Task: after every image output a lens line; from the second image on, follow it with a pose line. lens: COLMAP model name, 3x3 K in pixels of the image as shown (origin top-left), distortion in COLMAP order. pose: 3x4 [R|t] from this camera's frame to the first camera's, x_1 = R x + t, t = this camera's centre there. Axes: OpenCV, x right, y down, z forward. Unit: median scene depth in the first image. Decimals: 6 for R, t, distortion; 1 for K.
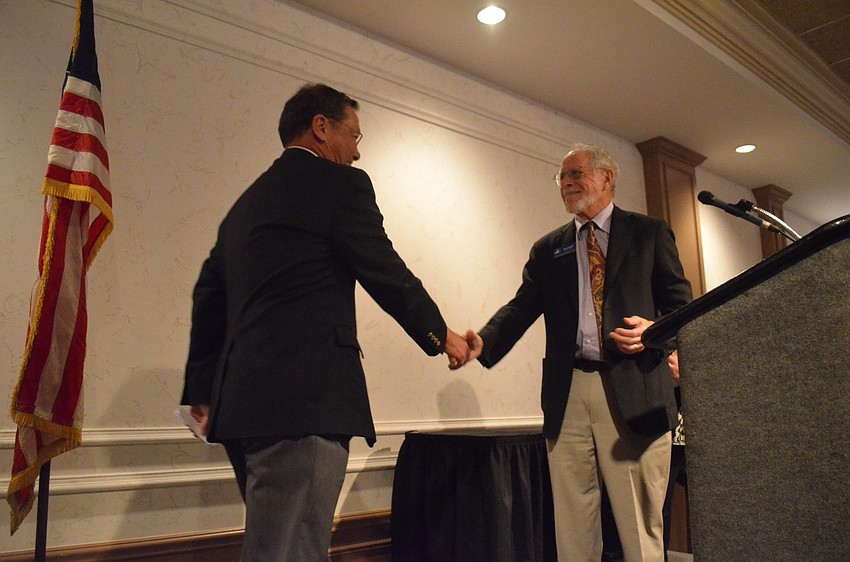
lens RADIAL K [[670.3, 0, 427.5], [0, 670.3, 280.9], [0, 0, 1]] dist [-0.080713, 0.008125]
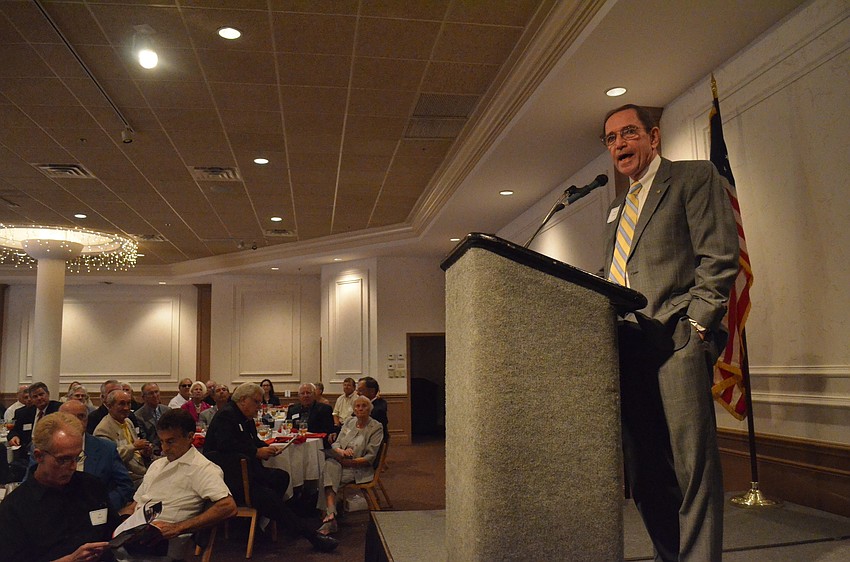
lens RADIAL K [[670.3, 0, 426.5], [0, 670.3, 280.9], [0, 0, 1]] dist [-0.080713, 0.008125]
pose [[-0.507415, -0.084370, -0.857562, 1.588919], [0.184740, 0.961404, -0.203895, 0.224636], [0.841666, -0.261885, -0.472244, 1.277594]]
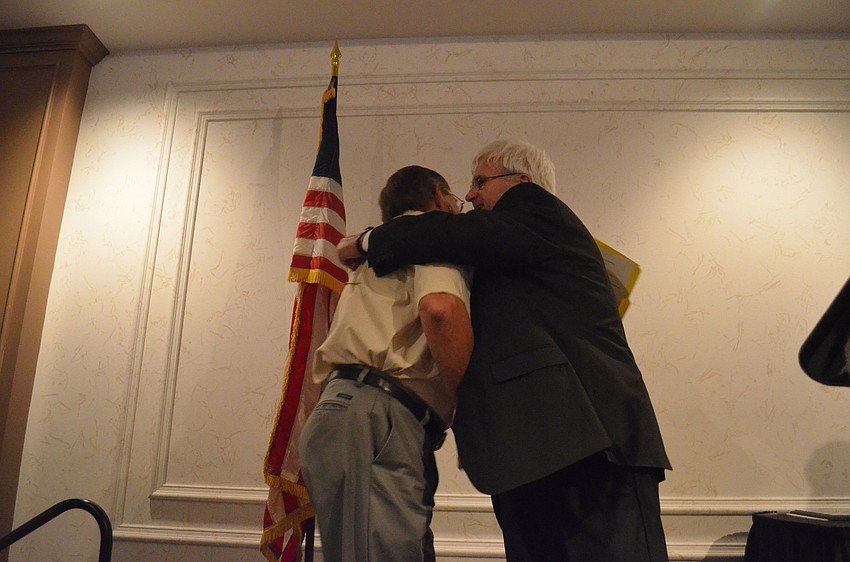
lens RADIAL K [[670.3, 0, 420.1], [0, 670.3, 294.4], [0, 0, 1]] dist [-0.080713, 0.008125]
pose [[0.711128, -0.153963, -0.685997, 0.359432], [0.097216, 0.987888, -0.120942, 0.050509], [0.696308, 0.019315, 0.717483, 0.296883]]
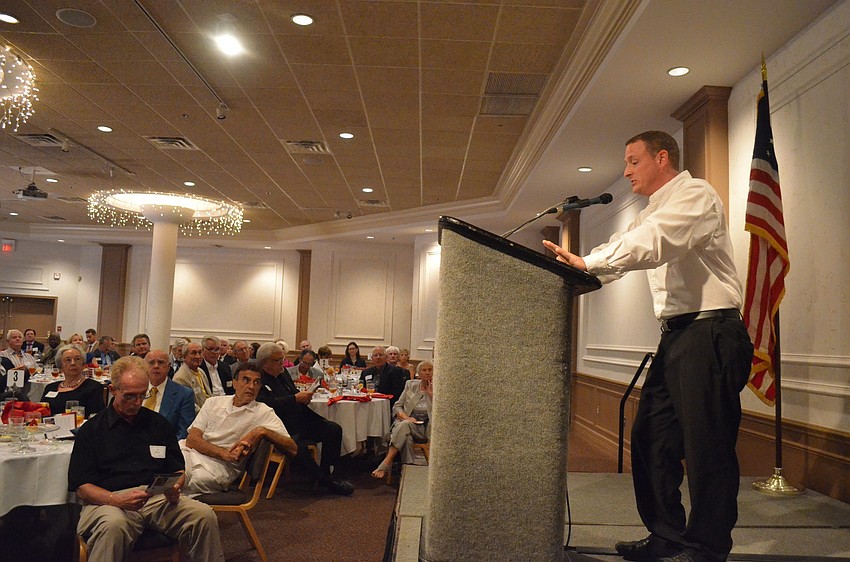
lens RADIAL K [[670.3, 0, 423.0], [0, 670.3, 280.7], [0, 0, 1]] dist [-0.080713, 0.008125]
pose [[-0.639678, -0.070993, -0.765357, 1.585379], [0.115776, 0.975466, -0.187247, 0.281639], [0.759873, -0.208387, -0.615765, 1.538562]]
